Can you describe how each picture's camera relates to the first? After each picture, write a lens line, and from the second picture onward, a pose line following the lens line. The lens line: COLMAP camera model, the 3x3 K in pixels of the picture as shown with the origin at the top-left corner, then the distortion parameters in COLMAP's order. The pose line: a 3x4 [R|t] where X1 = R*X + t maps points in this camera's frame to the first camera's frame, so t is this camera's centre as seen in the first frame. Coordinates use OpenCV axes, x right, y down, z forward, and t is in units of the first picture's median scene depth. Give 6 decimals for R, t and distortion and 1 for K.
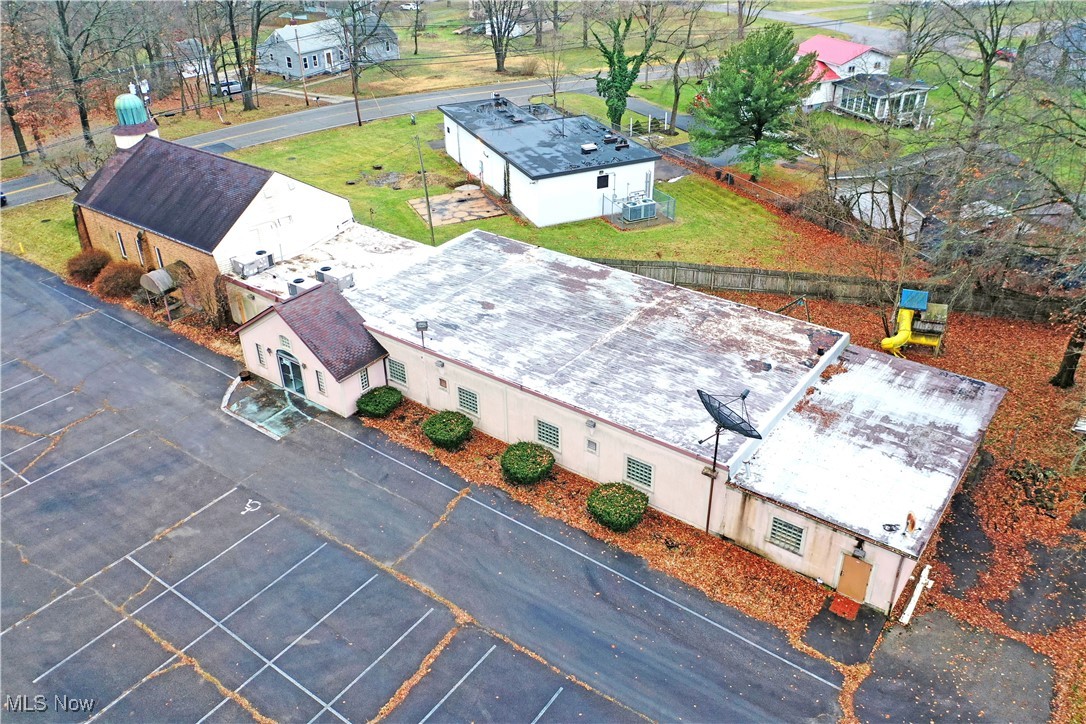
lens RADIAL K [[864.0, 0, 540.2], [0, 864.0, 361.8], [0, 0, 1]] dist [0.009056, 0.013811]
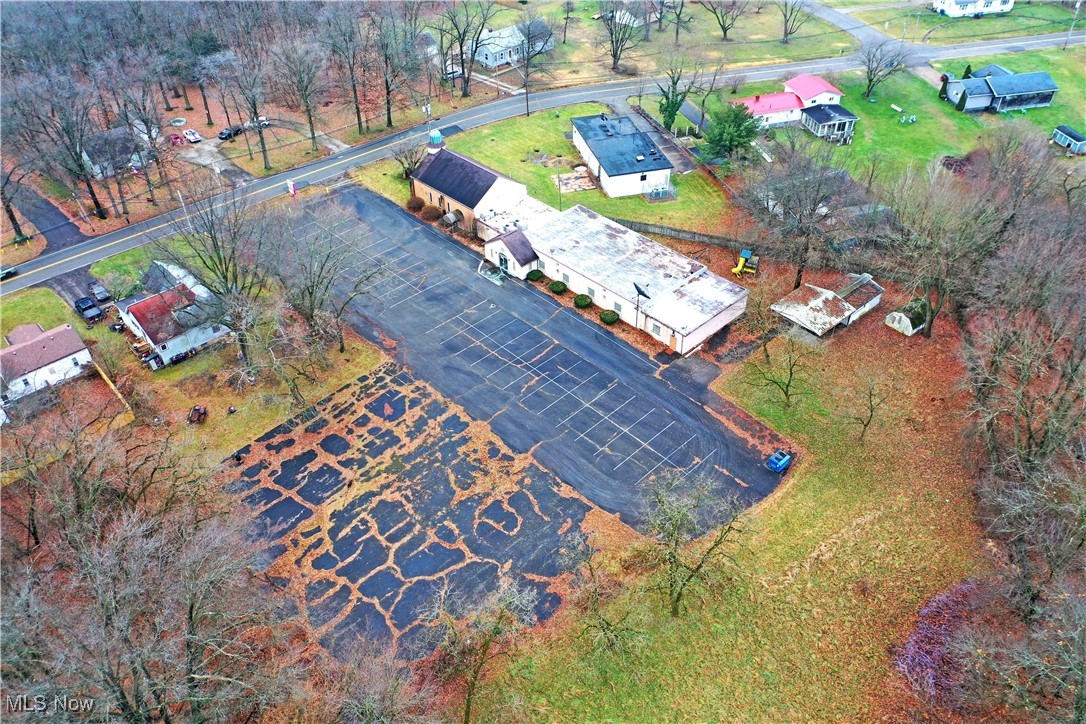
lens RADIAL K [[864.0, 0, 540.2], [0, 864.0, 361.8], [0, 0, 1]] dist [0.009056, 0.013811]
pose [[0.985677, 0.107270, -0.130134, 0.214261], [-0.086193, 0.983672, 0.157991, -0.115824], [0.144956, -0.144511, 0.978828, -1.688886]]
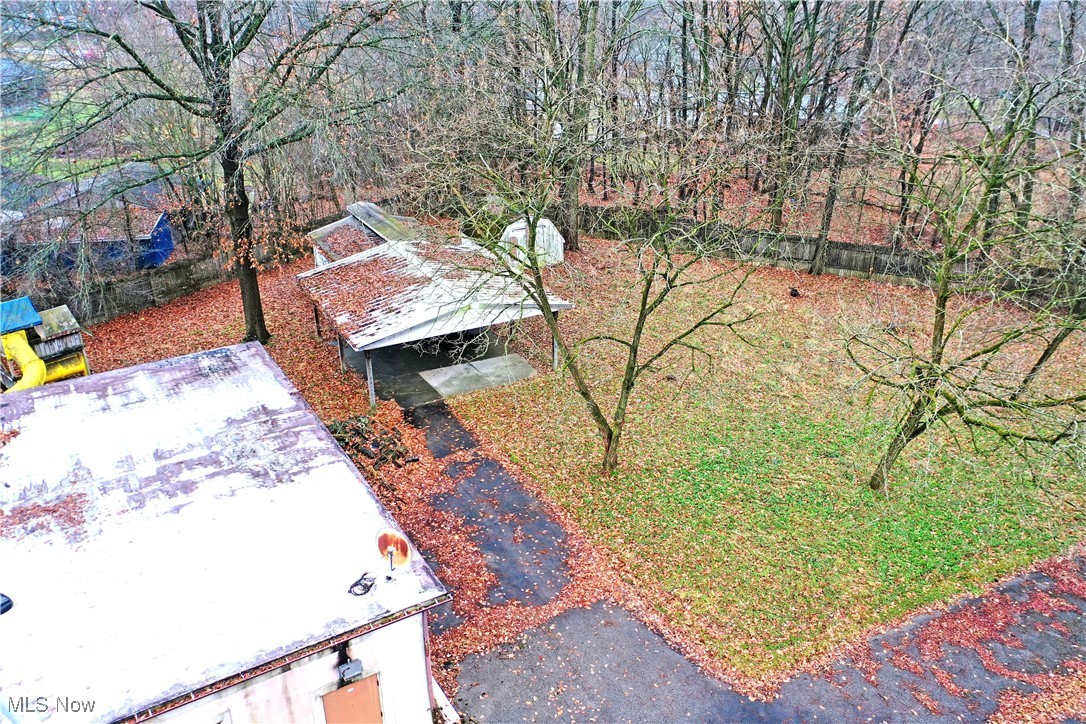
lens RADIAL K [[864.0, 0, 540.2], [0, 864.0, 361.8], [0, 0, 1]] dist [0.009056, 0.013811]
pose [[0.382561, -0.375982, 0.843969, 0.052304], [0.479301, 0.861690, 0.166615, 0.033432], [-0.789884, 0.340775, 0.509858, 0.436443]]
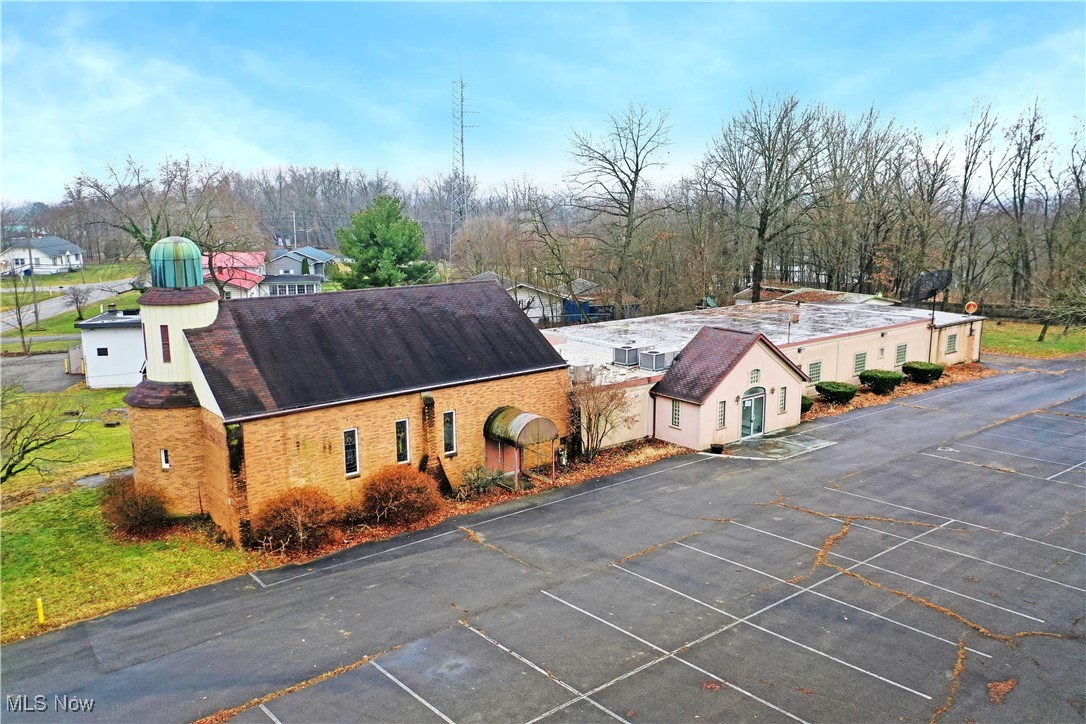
lens RADIAL K [[864.0, 0, 540.2], [0, 864.0, 361.8], [0, 0, 1]] dist [0.009056, 0.013811]
pose [[0.245958, -0.163589, 0.955376, -1.246141], [0.492748, 0.869891, 0.022095, -0.172857], [-0.834688, 0.465325, 0.294565, 0.881272]]
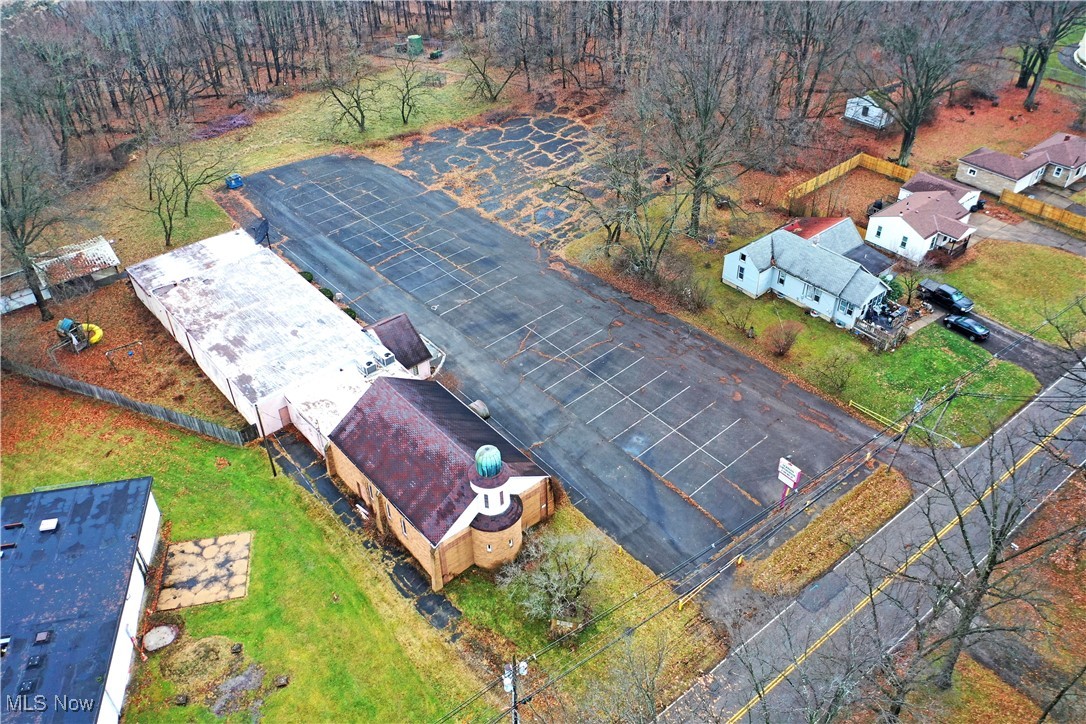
lens RADIAL K [[864.0, 0, 540.2], [0, 864.0, 361.8], [0, 0, 1]] dist [0.009056, 0.013811]
pose [[-0.972404, -0.116446, 0.202164, -0.951966], [0.147572, 0.364153, 0.919573, -1.661620], [-0.180699, 0.924031, -0.336920, 1.603227]]
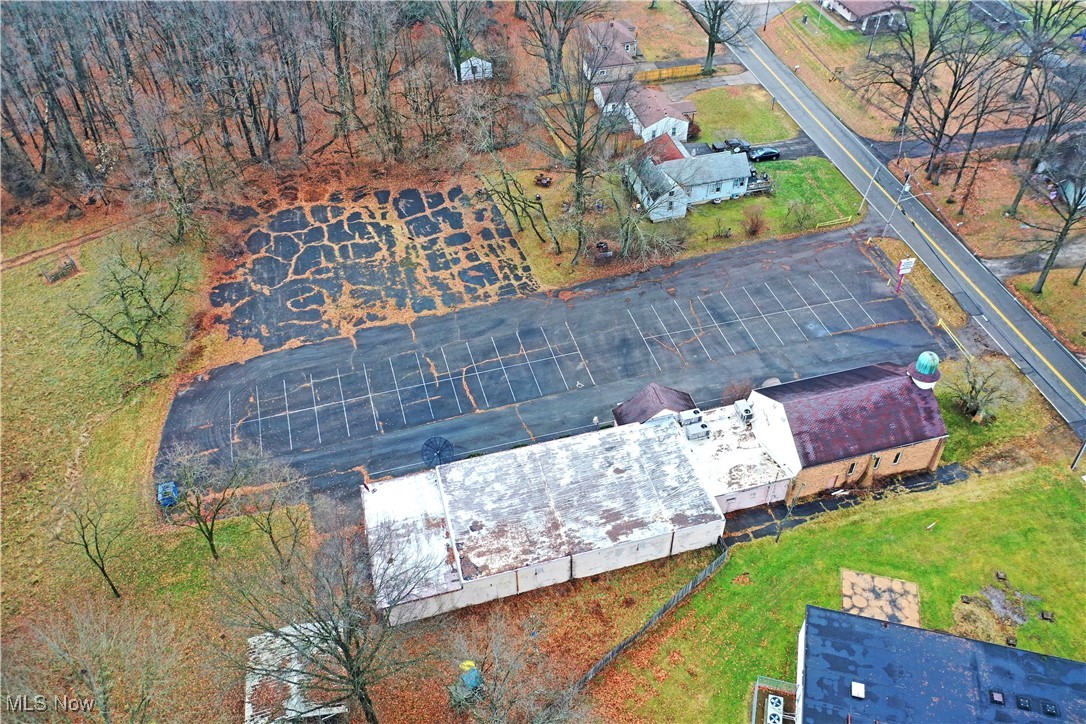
lens RADIAL K [[864.0, 0, 540.2], [0, 864.0, 361.8], [0, 0, 1]] dist [0.009056, 0.013811]
pose [[-0.620155, 0.562272, -0.547045, 0.901991], [-0.382055, 0.392571, 0.836613, -1.609036], [0.685158, 0.727831, -0.028637, 0.791974]]
